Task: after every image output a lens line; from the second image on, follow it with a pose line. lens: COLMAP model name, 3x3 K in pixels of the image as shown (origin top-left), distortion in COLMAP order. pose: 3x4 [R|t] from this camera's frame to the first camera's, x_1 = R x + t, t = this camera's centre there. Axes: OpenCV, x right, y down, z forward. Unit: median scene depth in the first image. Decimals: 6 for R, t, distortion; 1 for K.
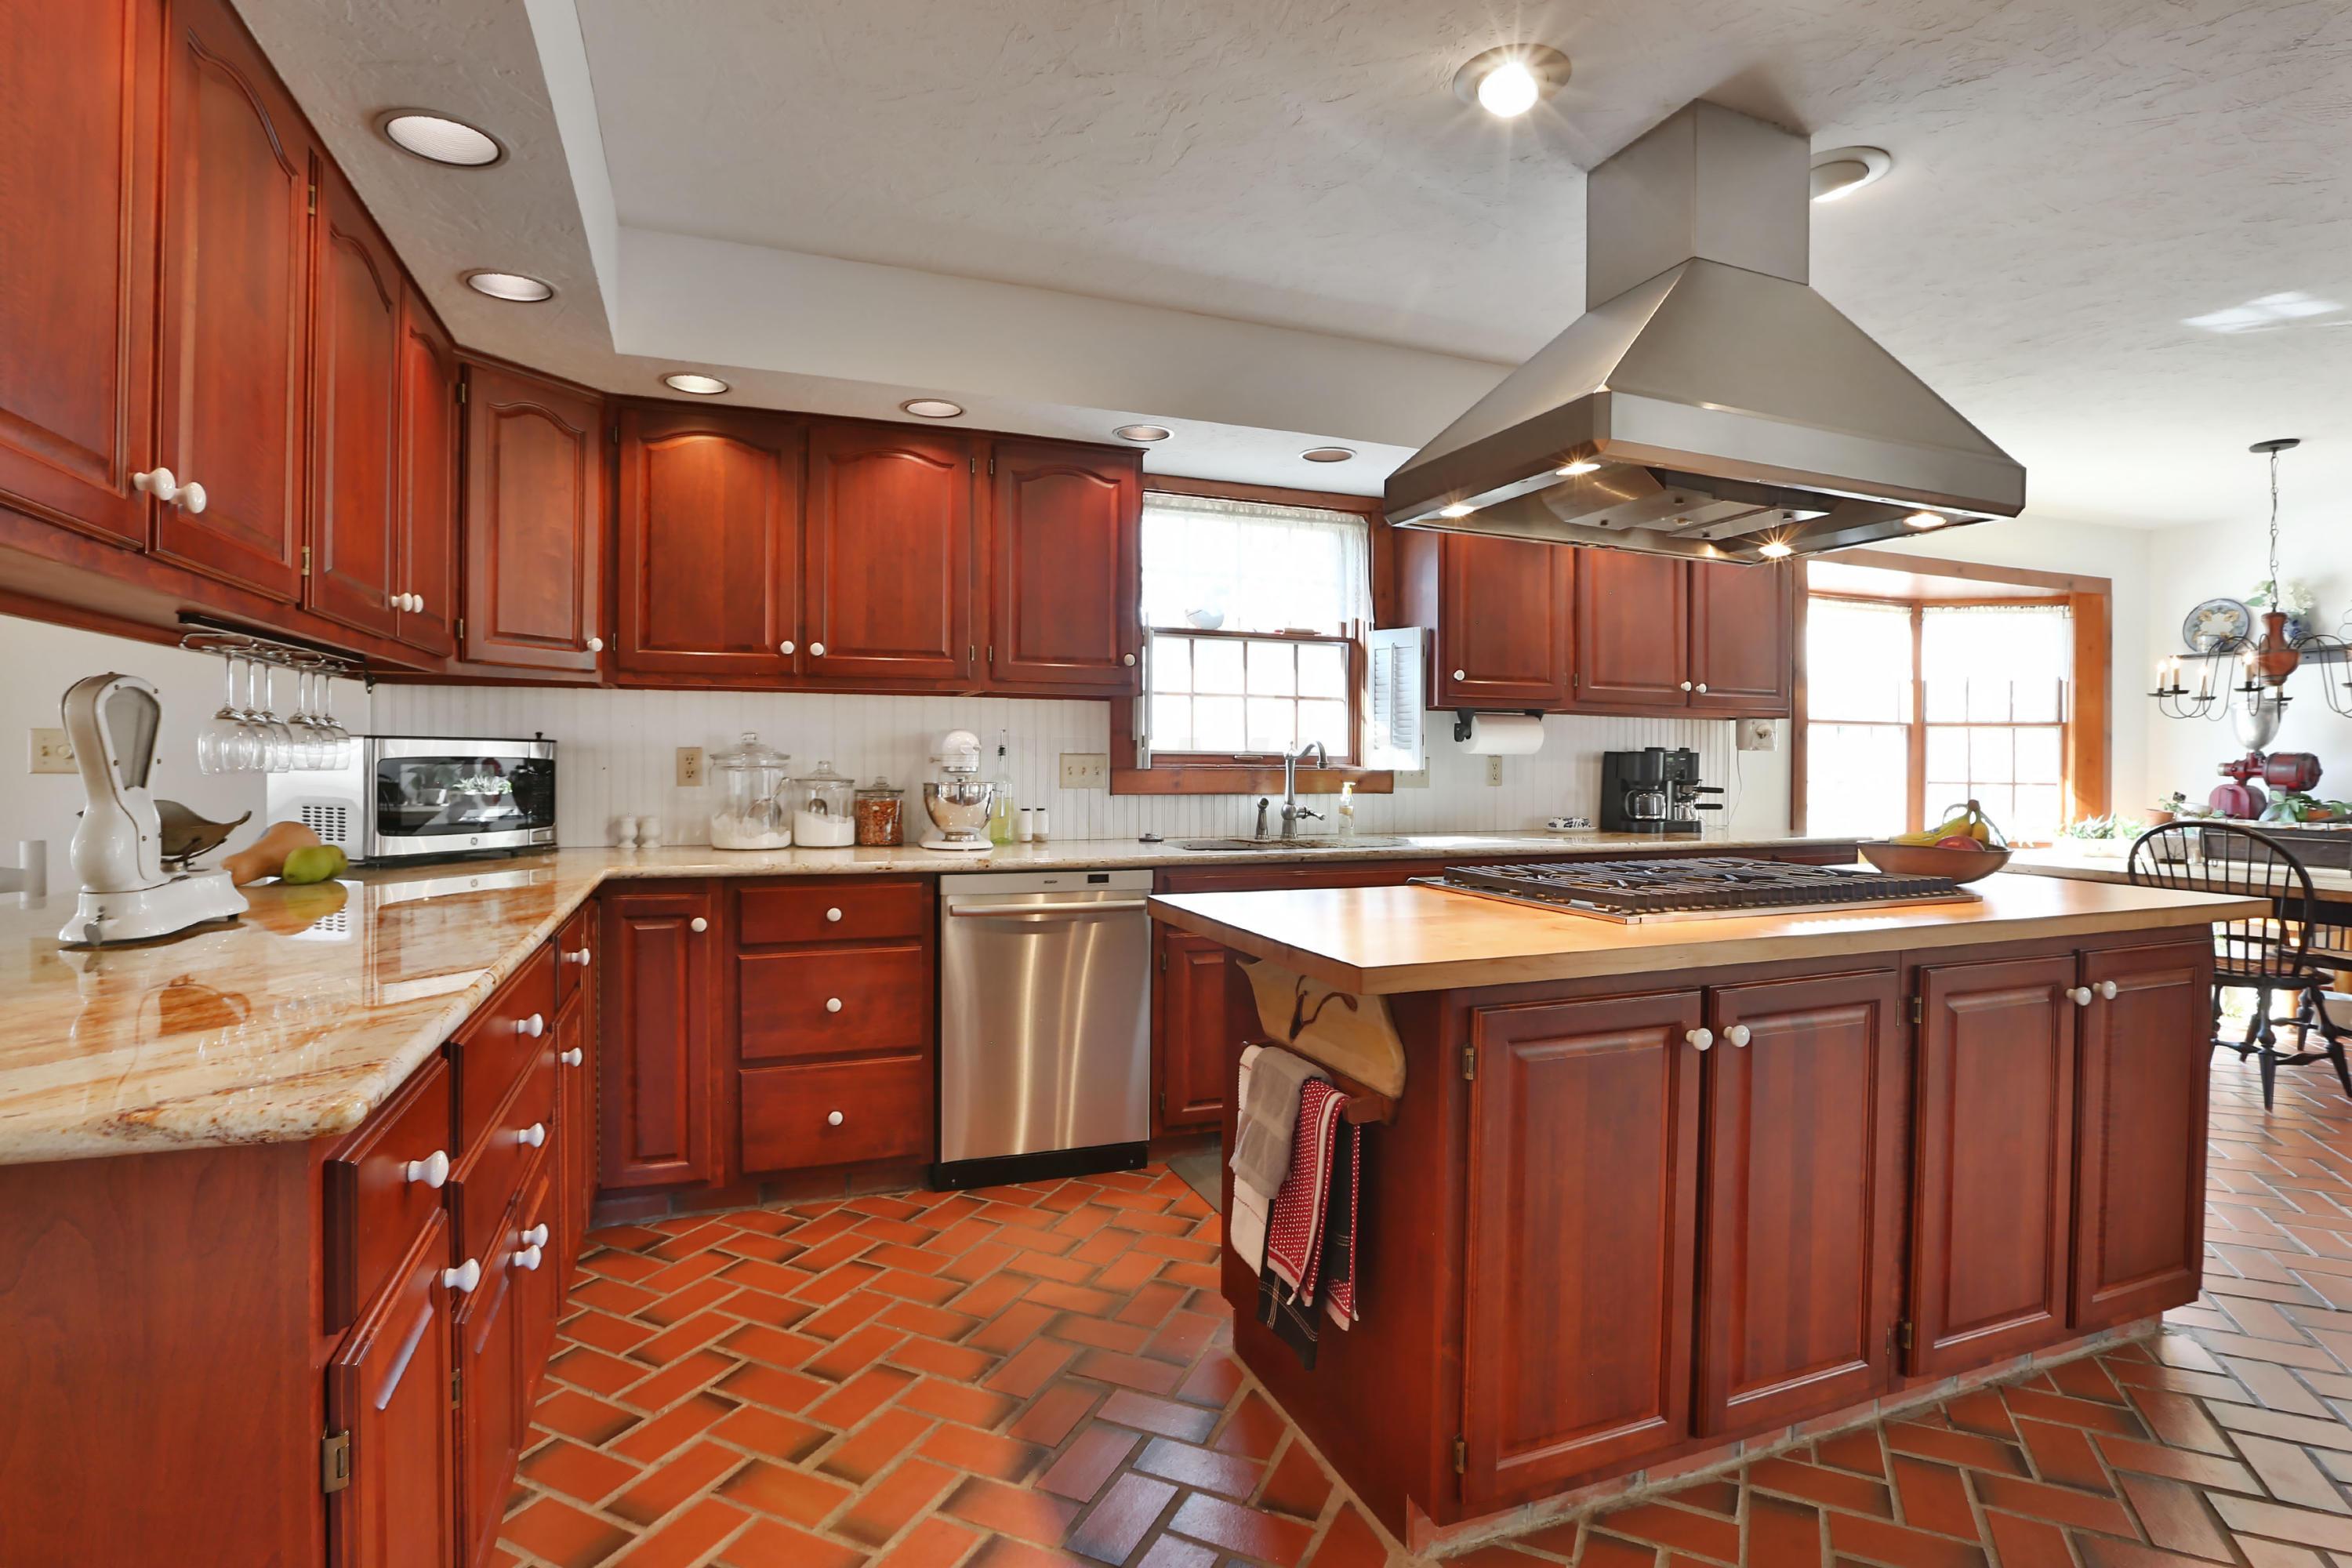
lens RADIAL K [[1141.1, 0, 1169.9], [0, 1141.1, 770.4], [0, 0, 1]] dist [-0.055526, 0.022410]
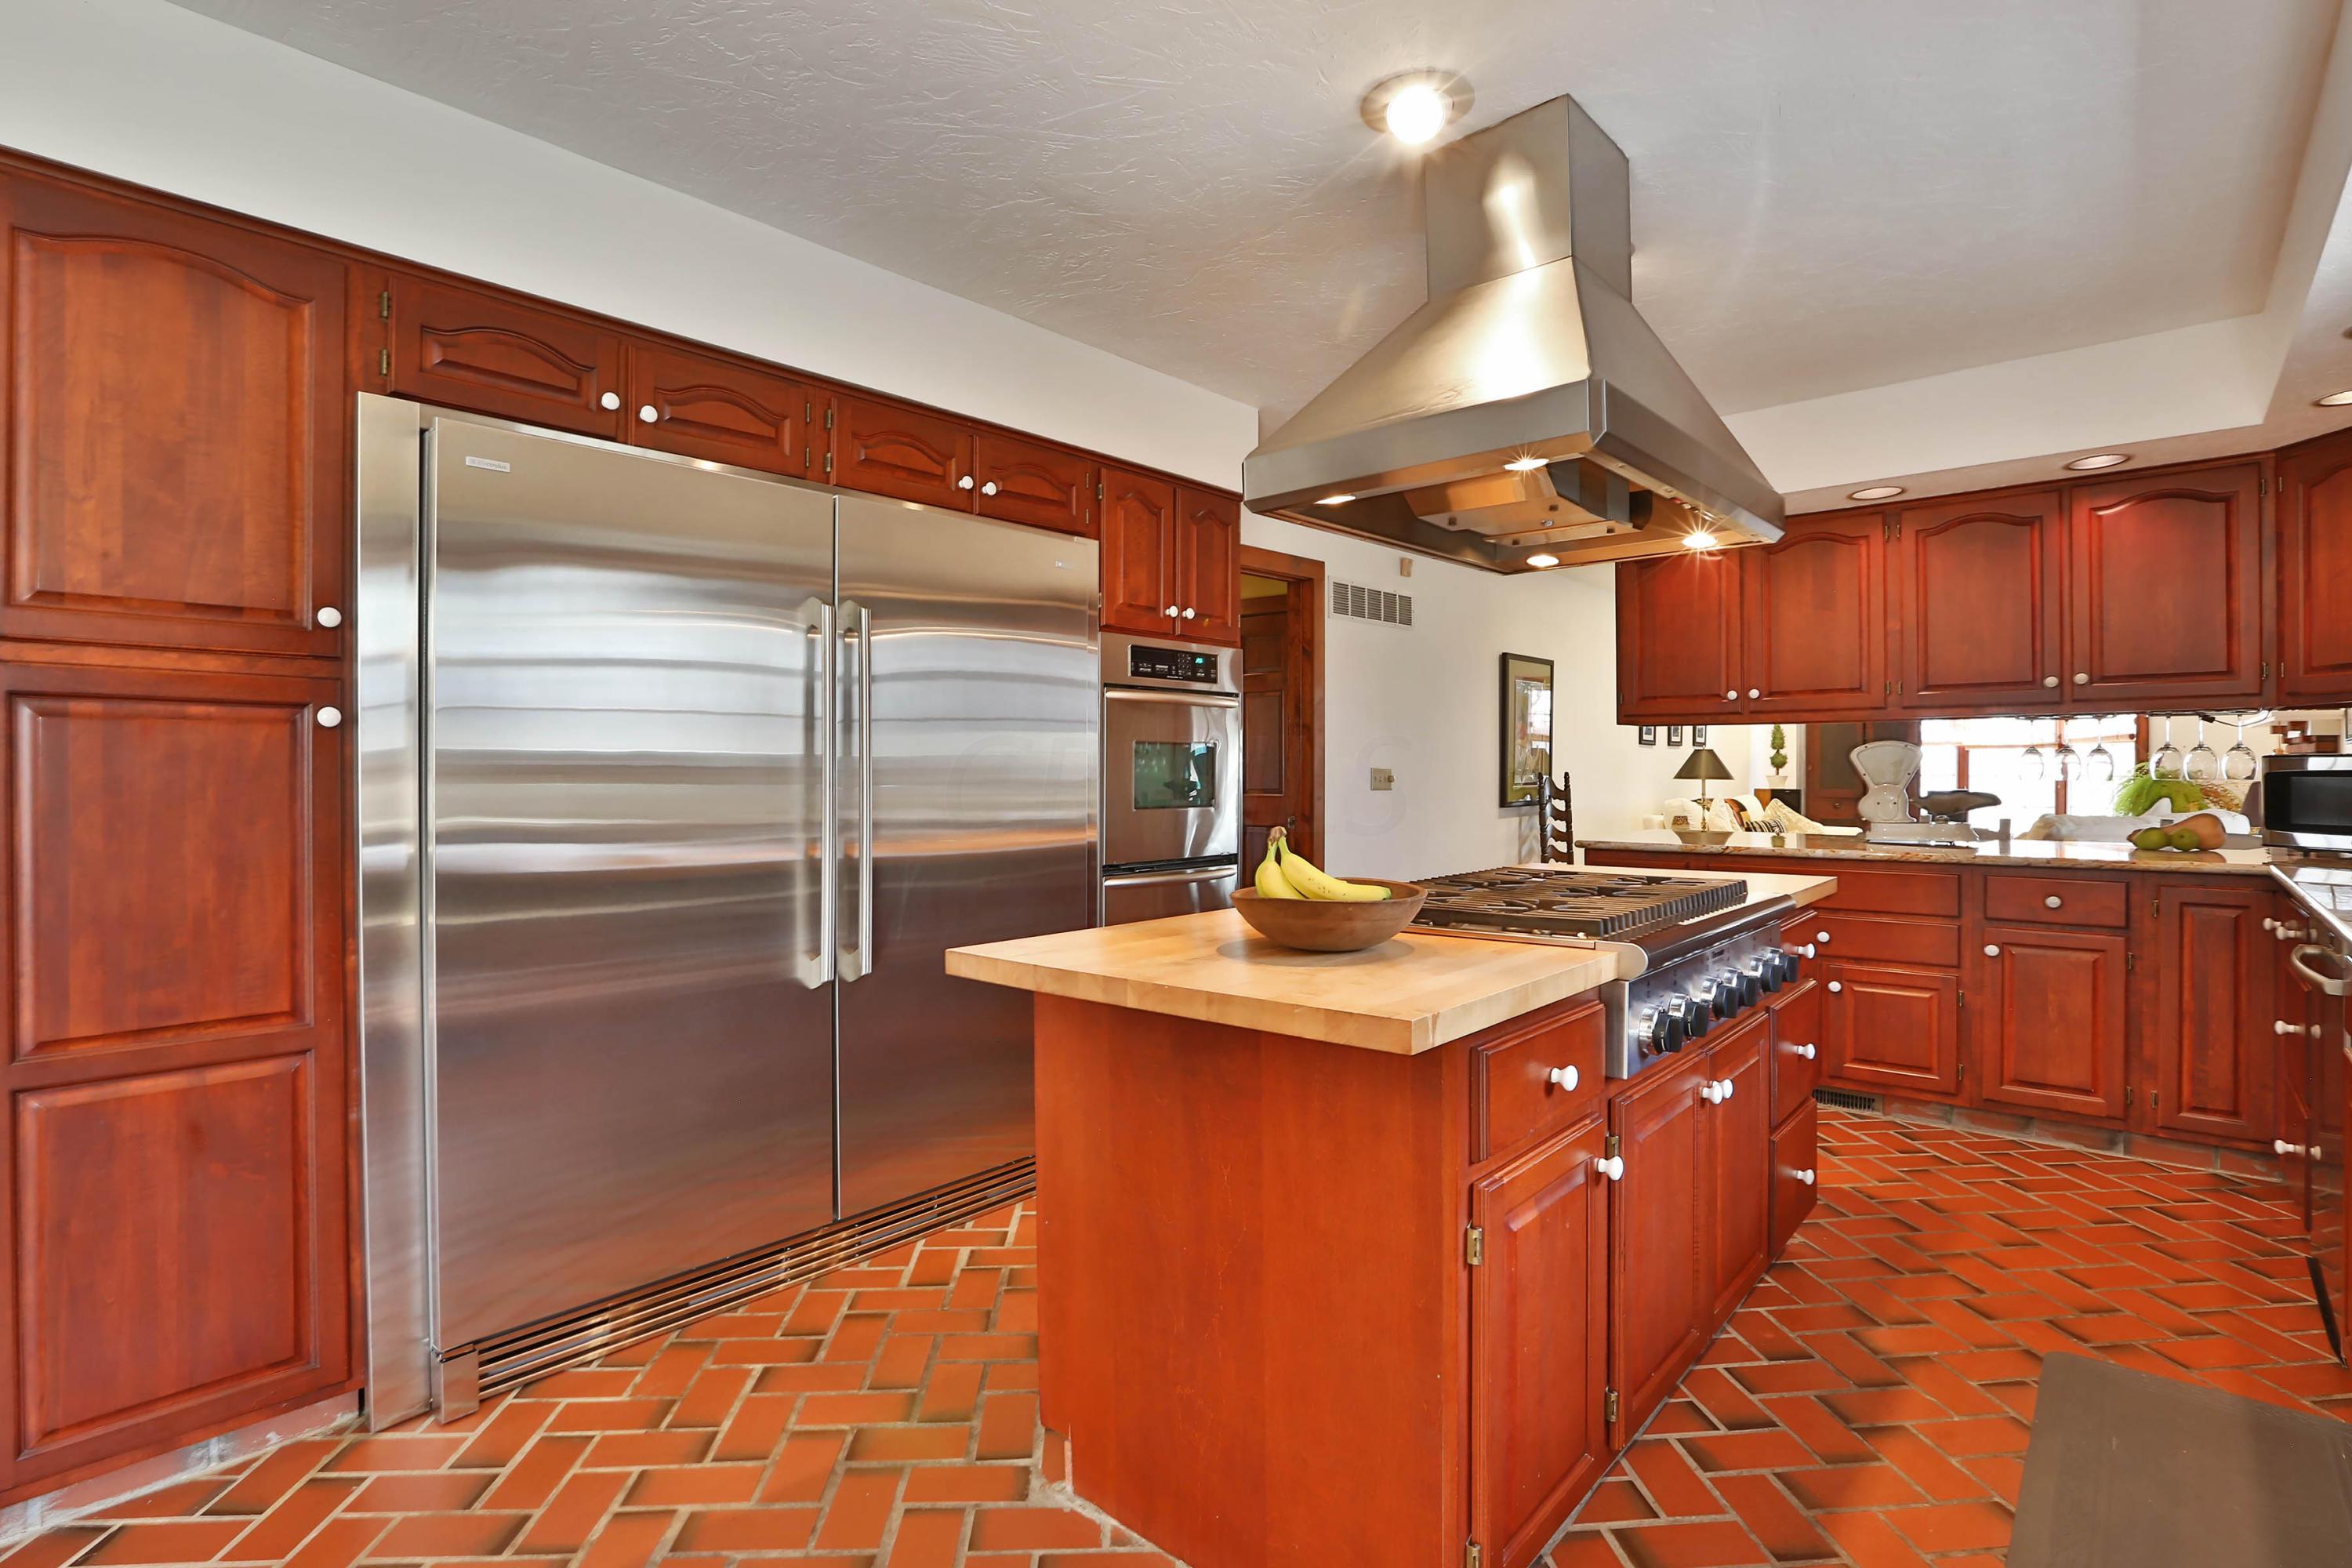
lens RADIAL K [[1141.1, 0, 1169.9], [0, 1141.1, 770.4], [0, 0, 1]] dist [-0.055526, 0.022410]
pose [[-0.887114, -0.003386, -0.461538, 0.511120], [-0.005995, 0.999973, 0.004187, -0.004886], [0.461511, 0.006482, -0.887111, 0.734510]]
